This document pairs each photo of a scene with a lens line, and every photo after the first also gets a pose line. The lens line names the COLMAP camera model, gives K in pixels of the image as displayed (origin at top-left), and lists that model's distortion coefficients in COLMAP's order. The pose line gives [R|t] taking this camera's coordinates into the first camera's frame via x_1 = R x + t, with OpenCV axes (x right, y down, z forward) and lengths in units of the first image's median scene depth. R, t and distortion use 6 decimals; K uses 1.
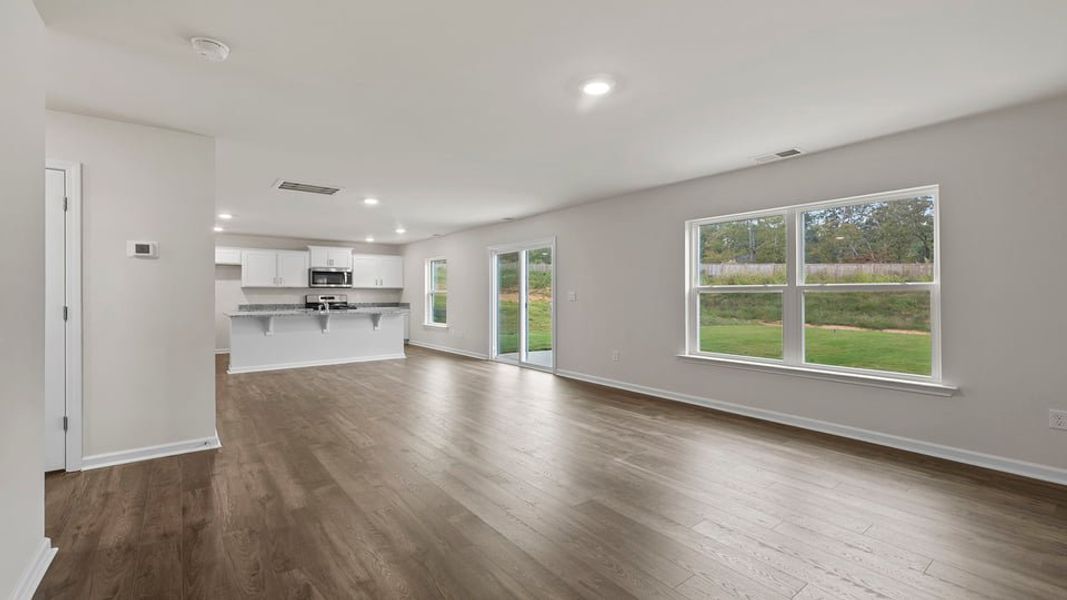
lens RADIAL K [[453.1, 0, 533.5], [0, 453.1, 300.0], [0, 0, 1]] dist [0.000067, 0.000029]
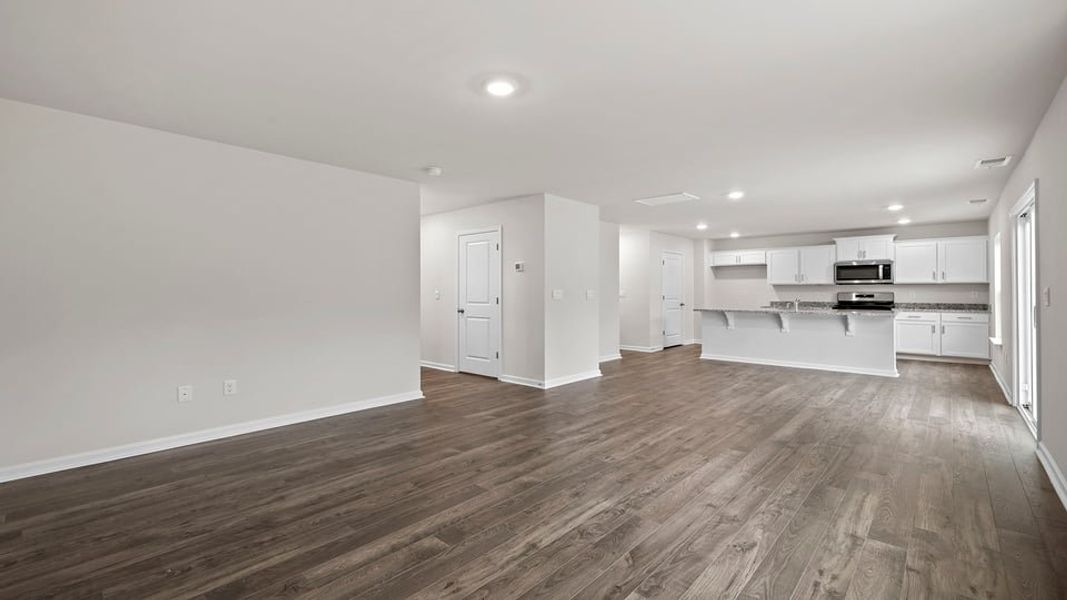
lens RADIAL K [[460.6, 0, 533.6], [0, 460.6, 291.1], [0, 0, 1]] dist [0.022477, 0.000044]
pose [[0.181019, -0.000874, -0.983479, 0.315788], [-0.012421, 0.999918, -0.003174, -0.003252], [0.983401, 0.012790, 0.180993, 0.241566]]
